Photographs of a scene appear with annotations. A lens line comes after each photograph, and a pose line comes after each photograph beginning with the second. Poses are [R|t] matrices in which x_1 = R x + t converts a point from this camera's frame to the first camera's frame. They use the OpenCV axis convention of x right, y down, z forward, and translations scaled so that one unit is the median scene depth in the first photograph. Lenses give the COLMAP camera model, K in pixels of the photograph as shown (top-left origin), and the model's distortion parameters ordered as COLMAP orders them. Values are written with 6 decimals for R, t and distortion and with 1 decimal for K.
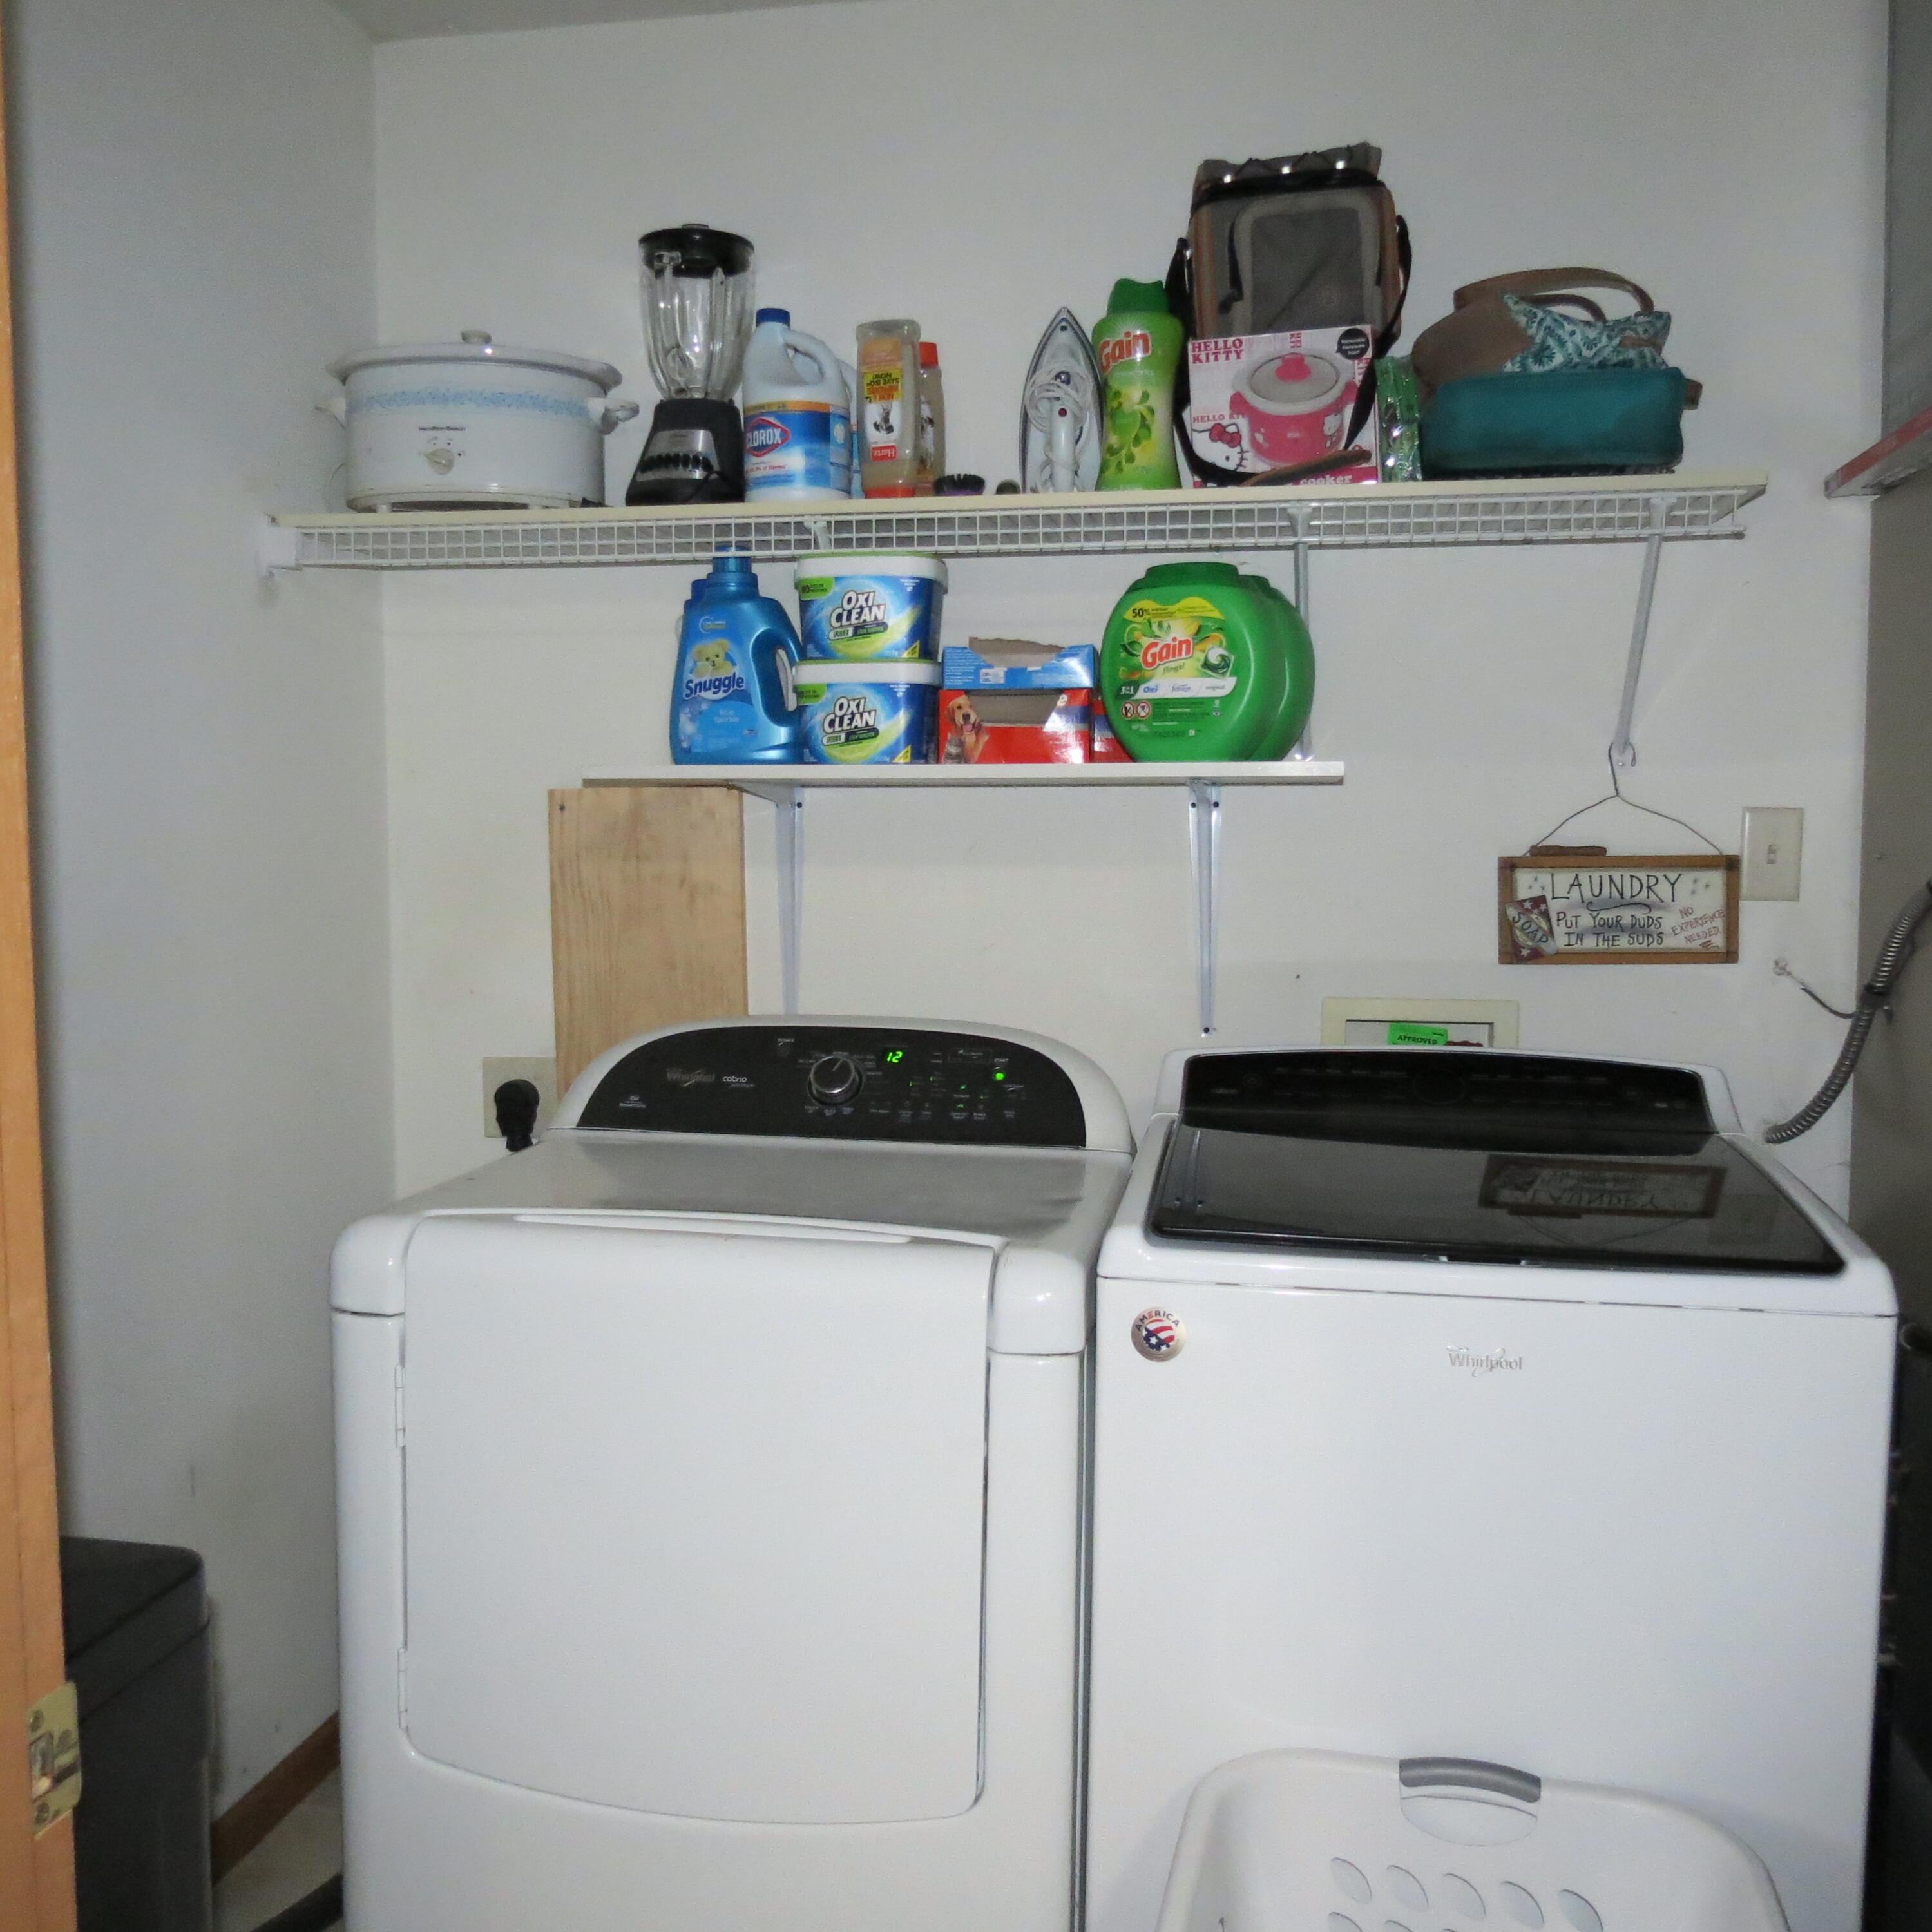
lens RADIAL K [[1860.7, 0, 966.0], [0, 1860.7, 966.0], [0, 0, 1]] dist [-0.022283, 0.013799]
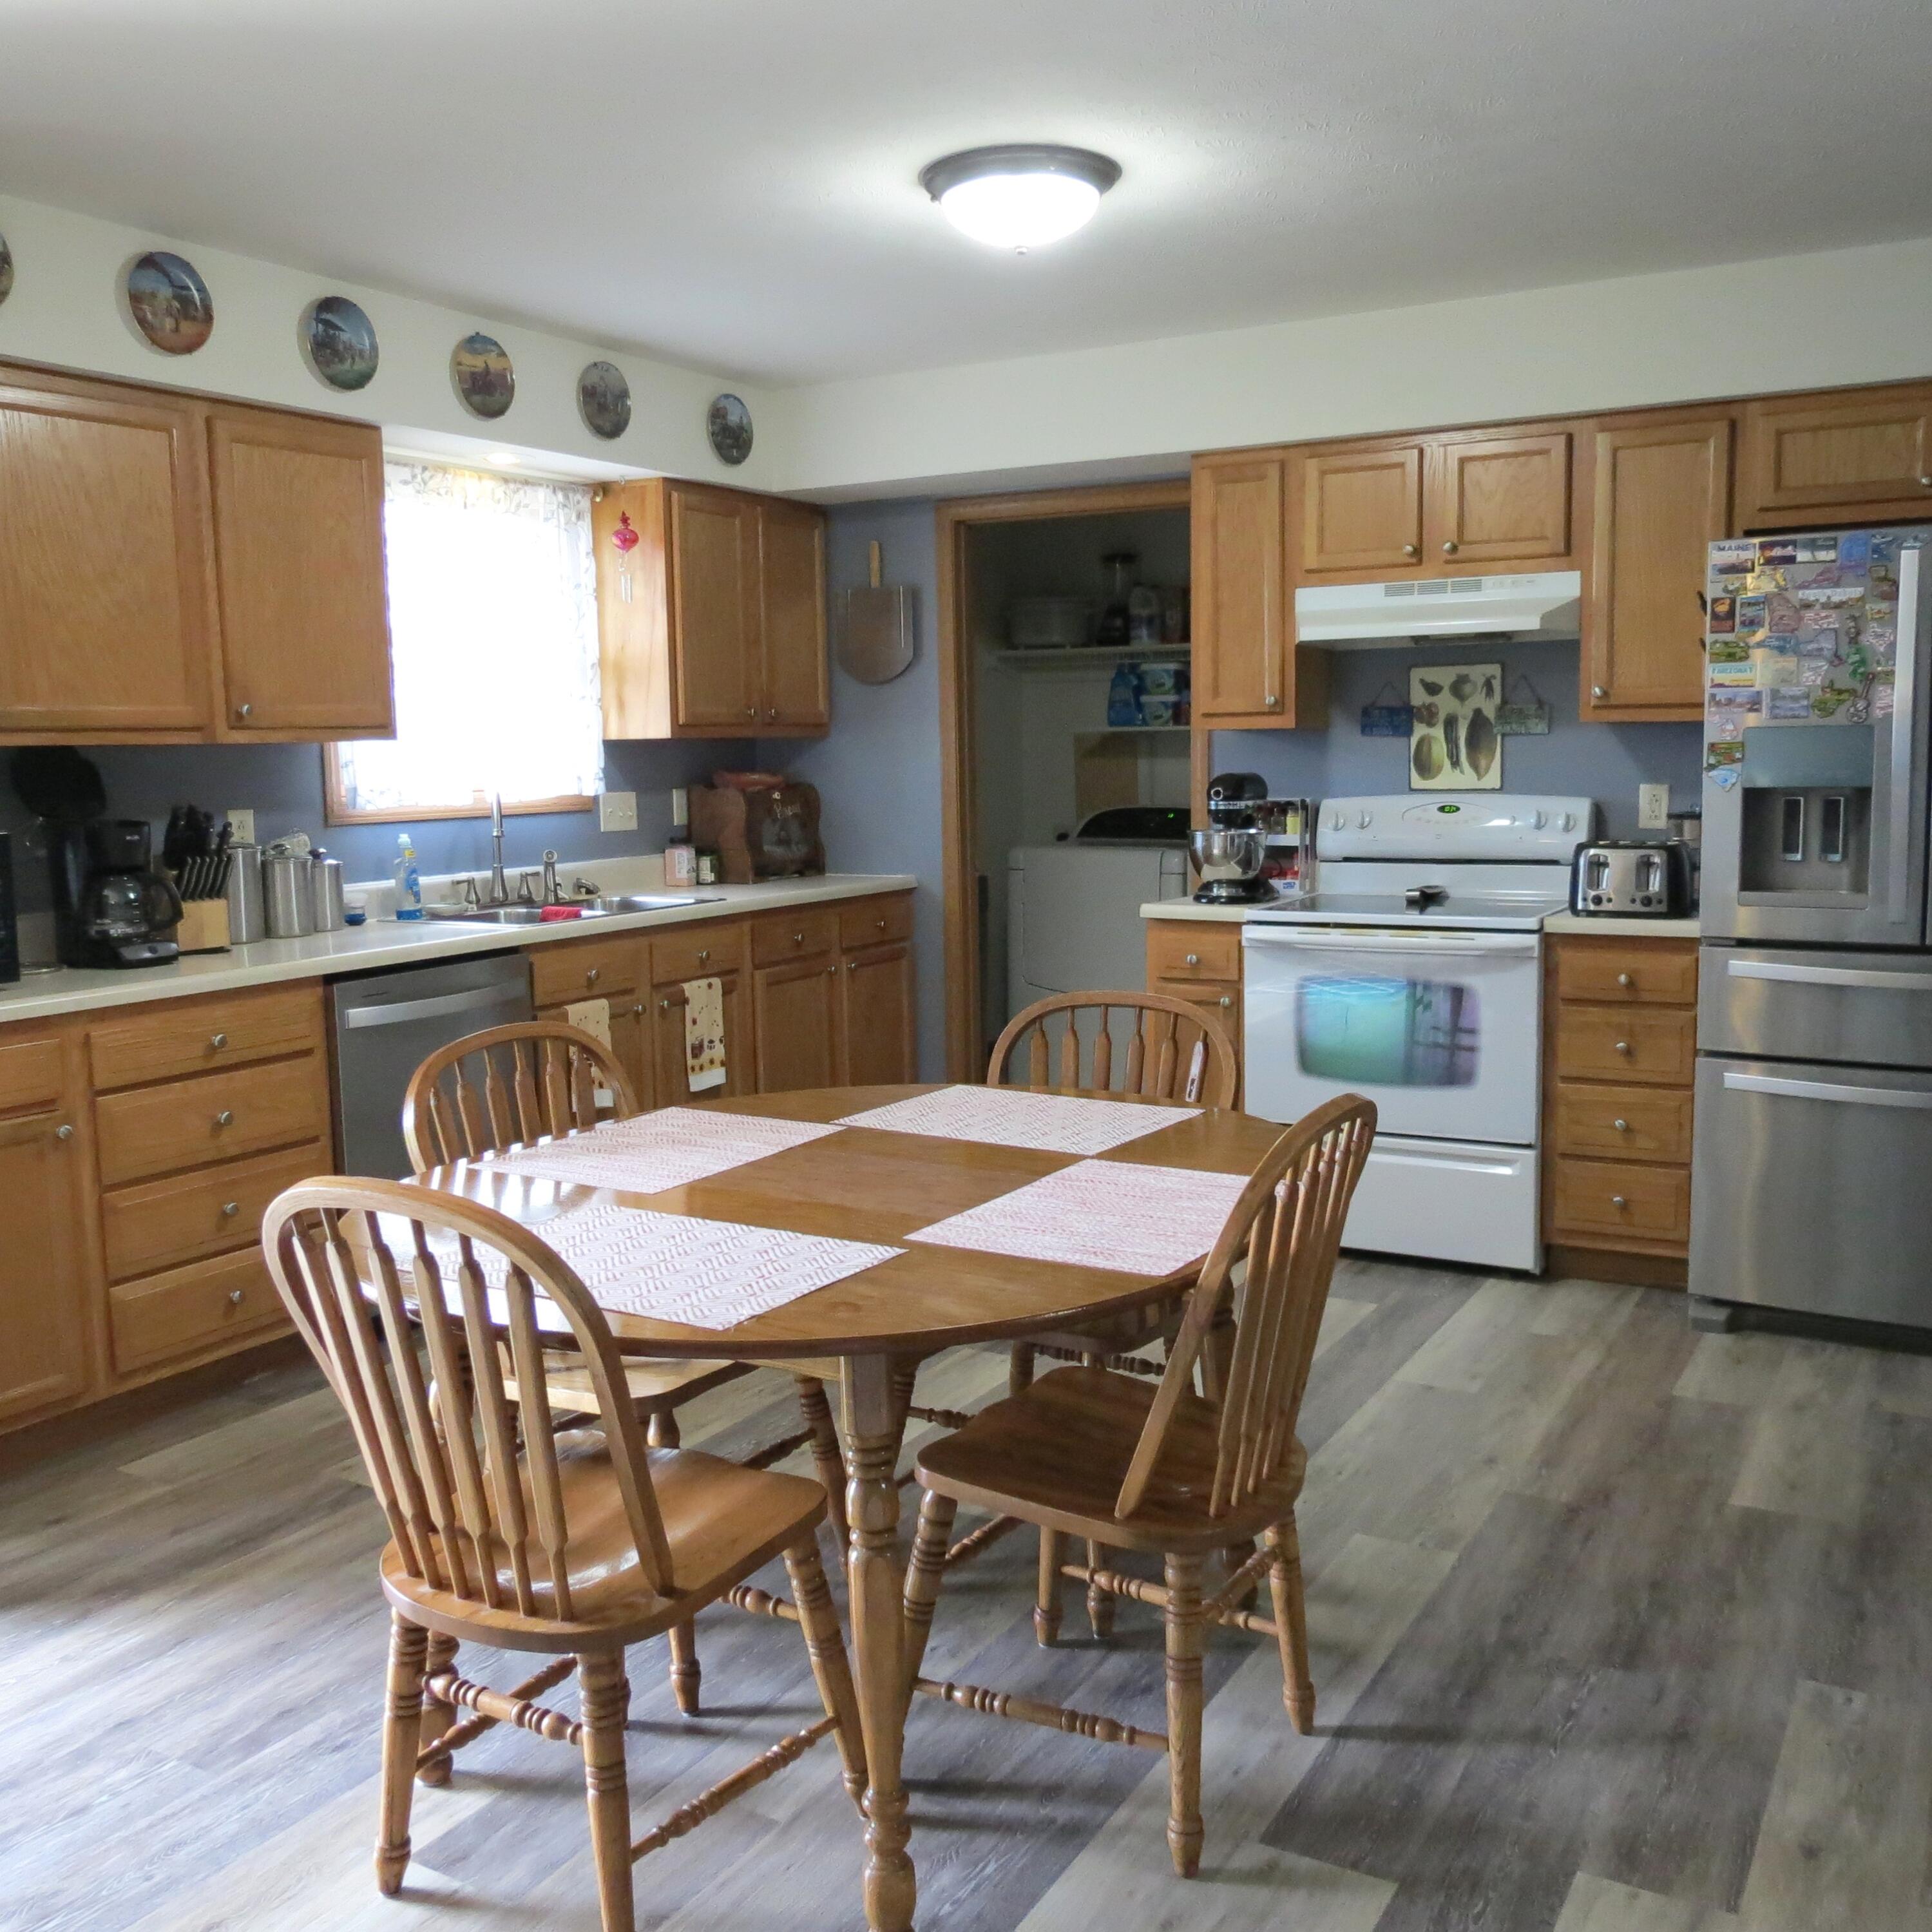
lens RADIAL K [[1860.7, 0, 966.0], [0, 1860.7, 966.0], [0, 0, 1]] dist [-0.022283, 0.013799]
pose [[0.943021, 0.018926, -0.332196, 0.697194], [-0.006742, 0.999263, 0.037790, 0.187547], [0.332666, -0.033398, 0.942453, -2.154034]]
